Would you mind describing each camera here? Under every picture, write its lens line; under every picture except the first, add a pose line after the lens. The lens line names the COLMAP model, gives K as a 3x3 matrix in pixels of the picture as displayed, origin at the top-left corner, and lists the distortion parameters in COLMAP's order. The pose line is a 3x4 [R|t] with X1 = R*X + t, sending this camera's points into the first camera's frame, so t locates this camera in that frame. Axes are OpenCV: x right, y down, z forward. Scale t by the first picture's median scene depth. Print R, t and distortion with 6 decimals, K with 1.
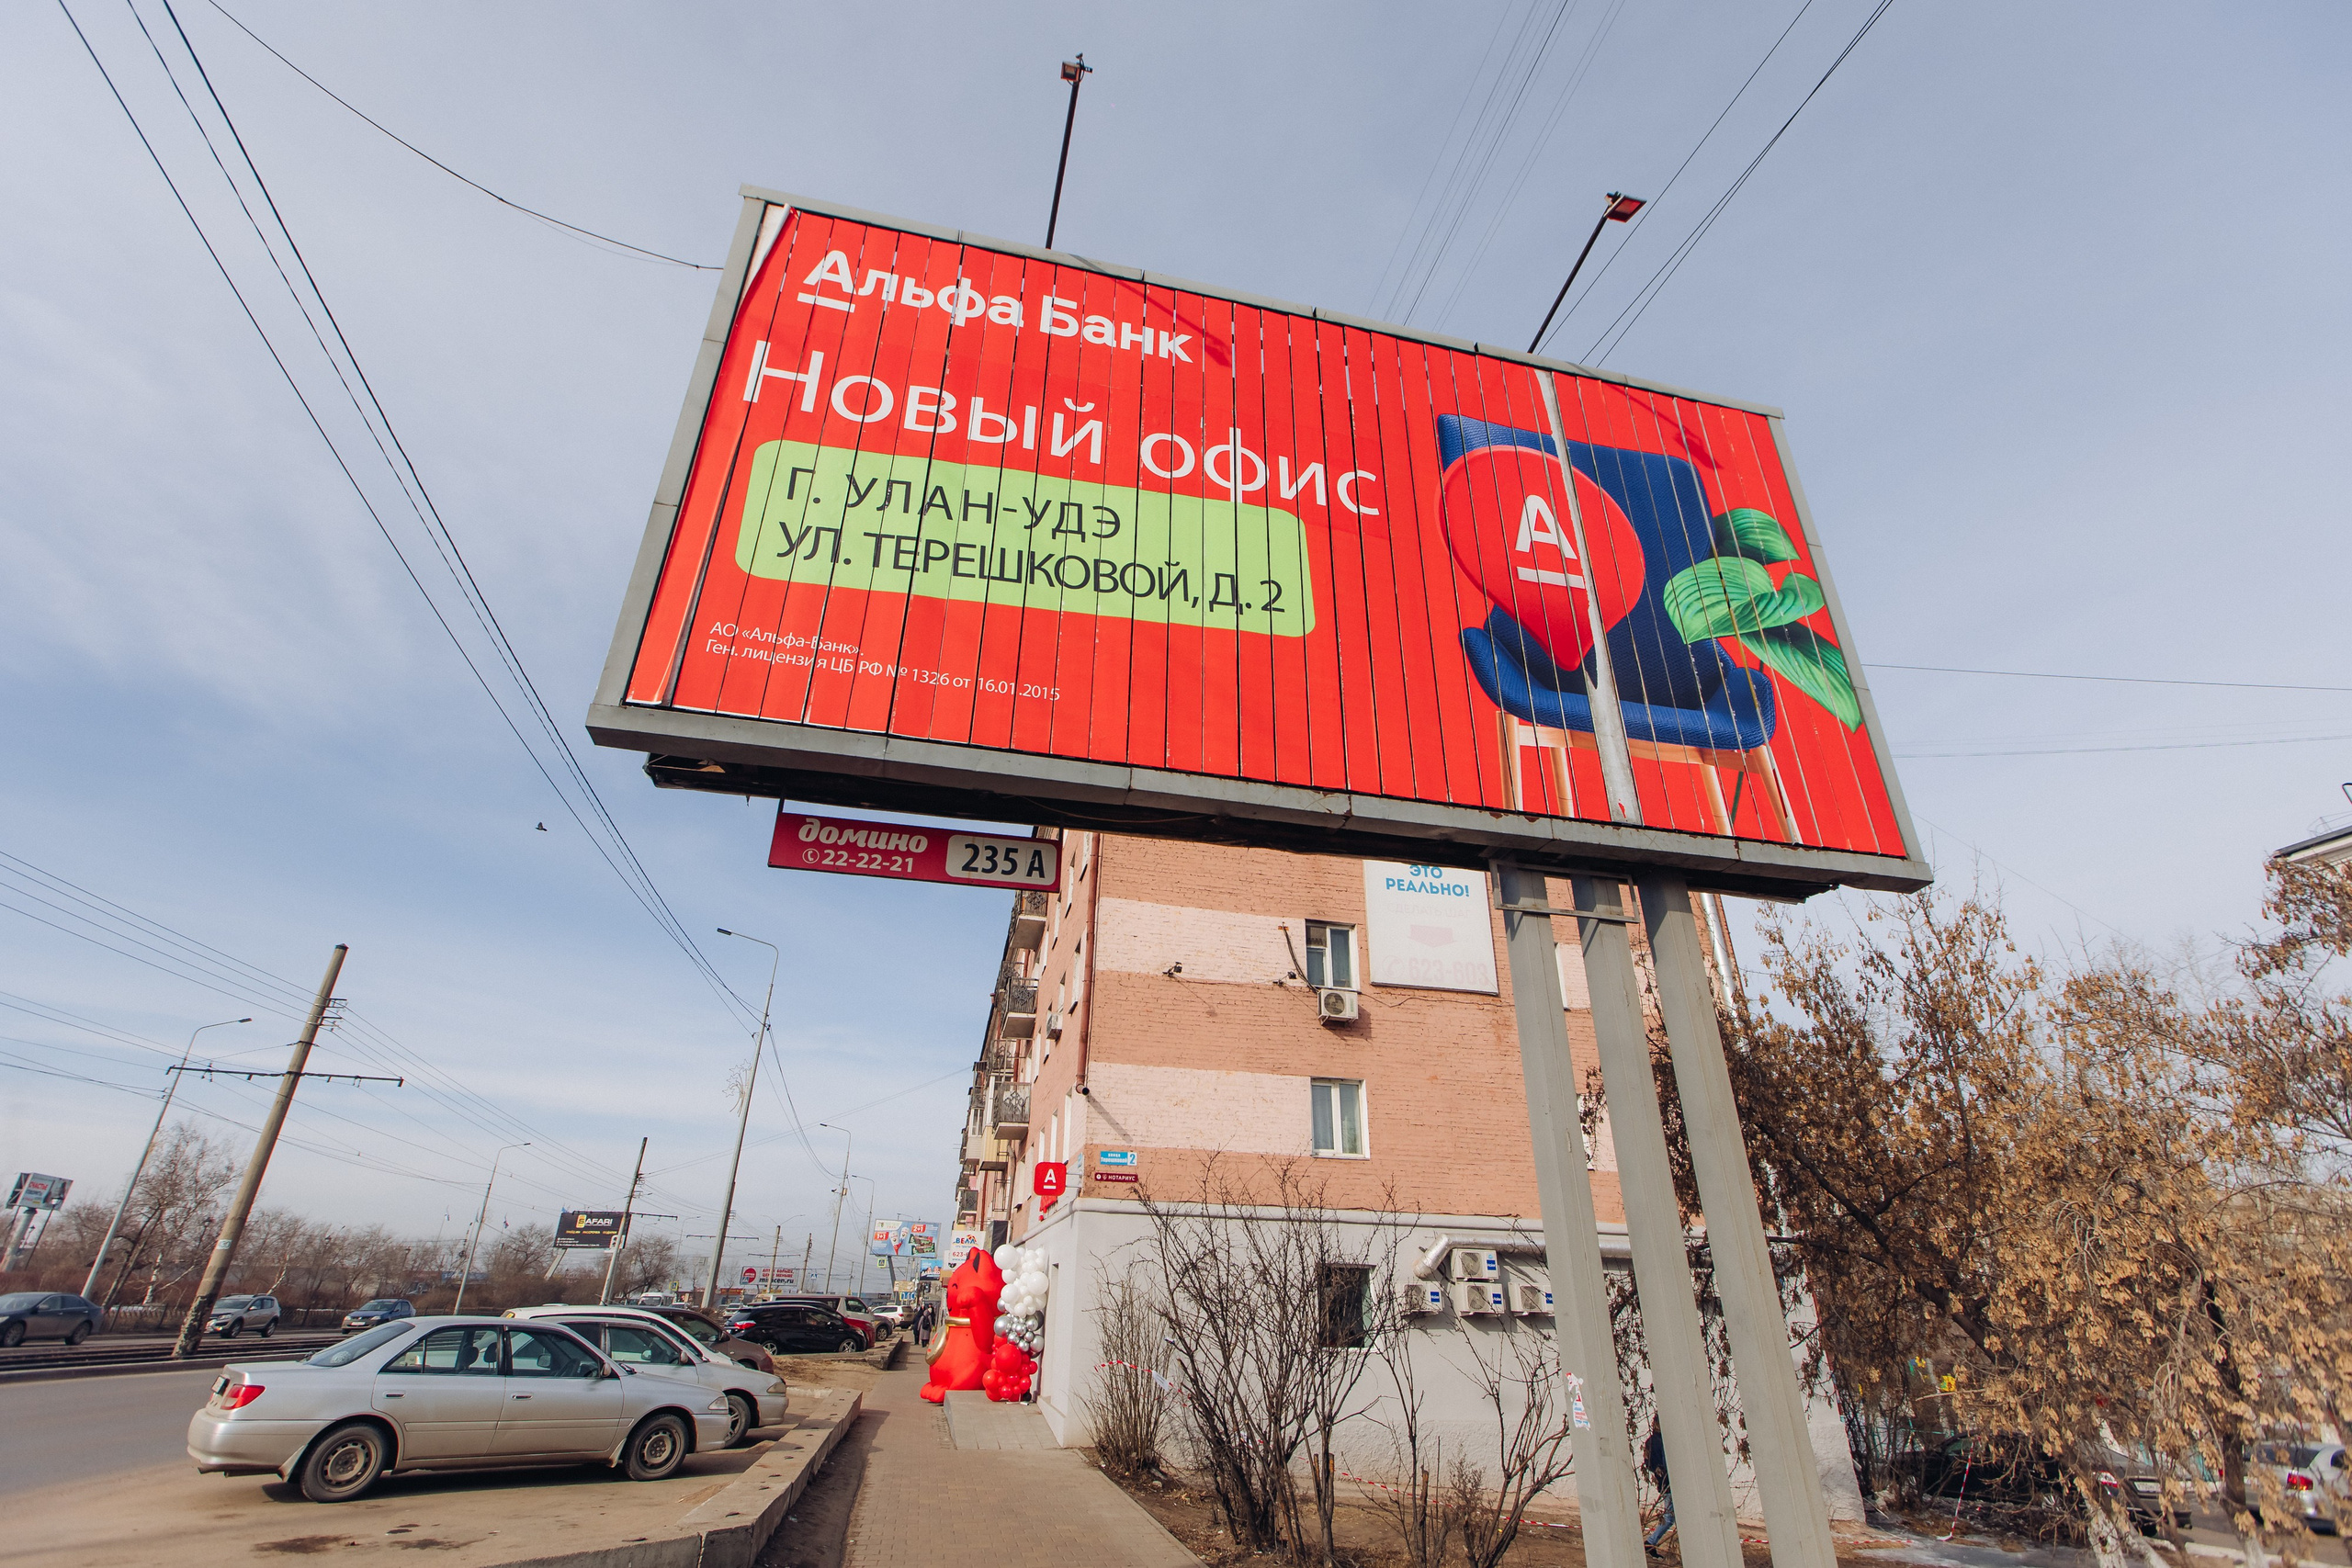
lens RADIAL K [[1010.2, 0, 1176.0], [0, 1010.2, 784.0], [0, 0, 1]] dist [0.001281, 0.000558]
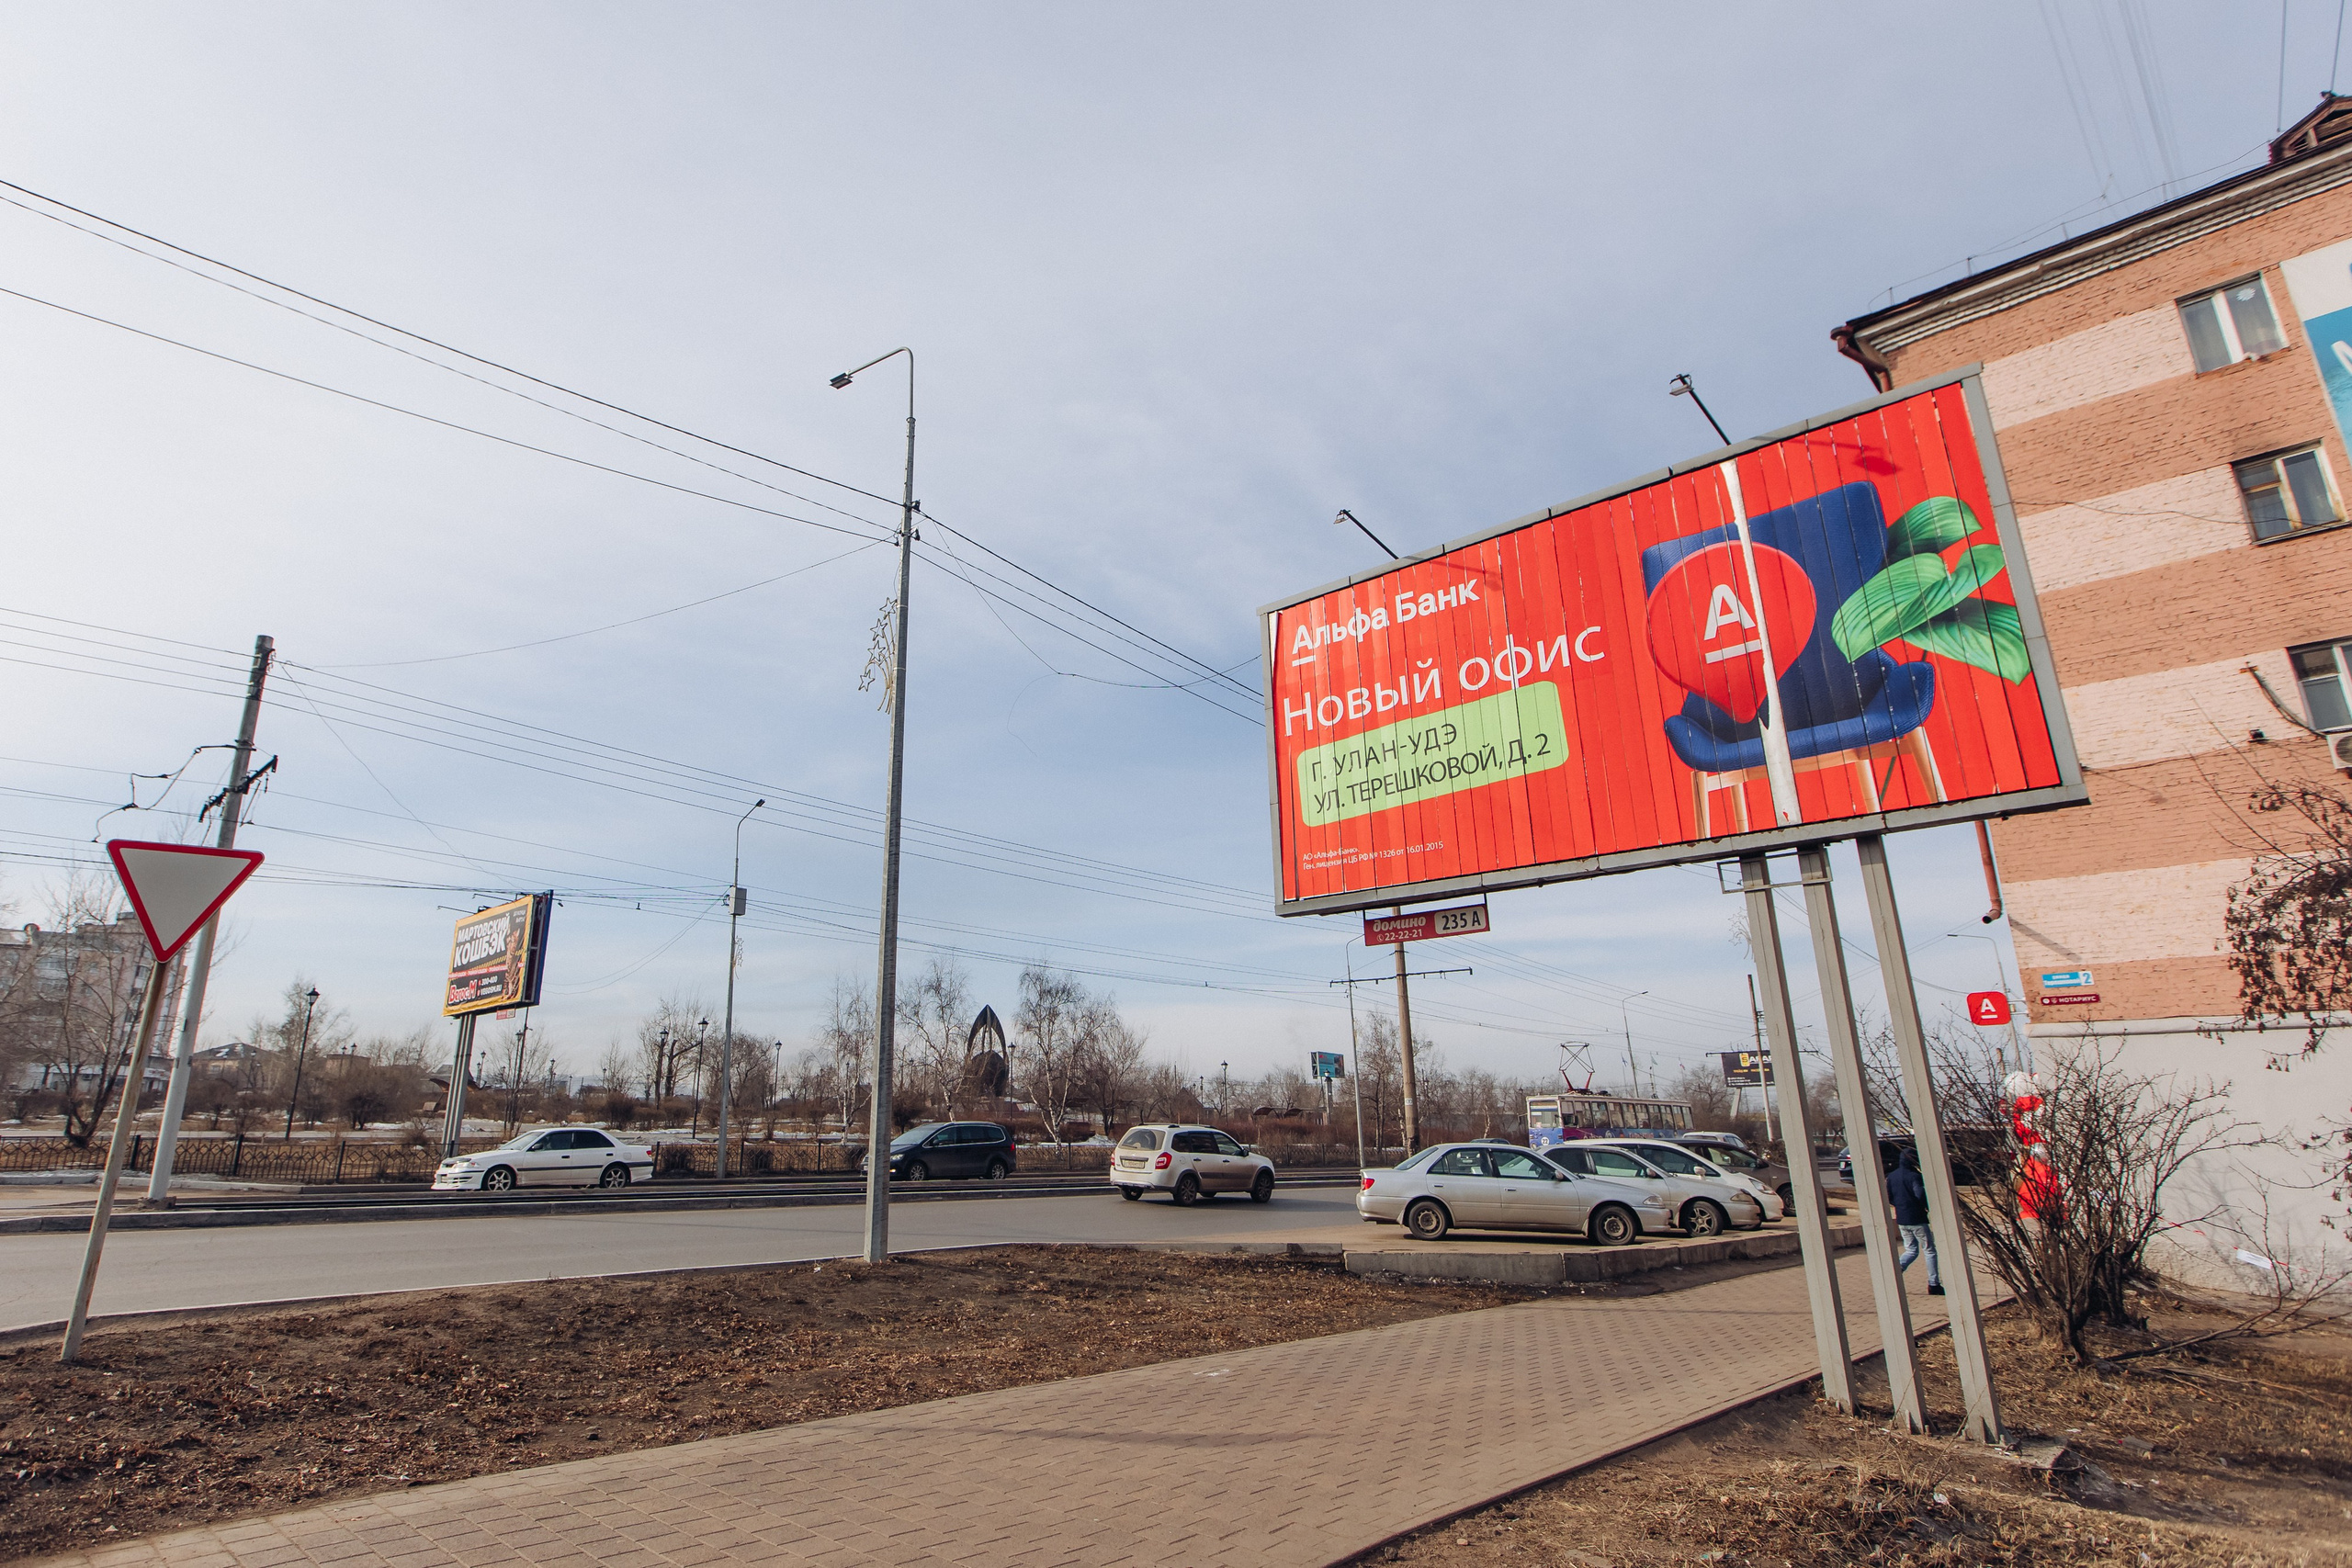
lens RADIAL K [[1404.5, 0, 1176.0], [0, 1404.5, 784.0], [0, 0, 1]] dist [-0.001184, -0.000564]
pose [[0.595850, -0.212468, -0.774481, 1.504447], [0.378451, 0.924864, 0.037440, -0.433694], [0.708334, -0.315411, 0.631489, -0.933008]]
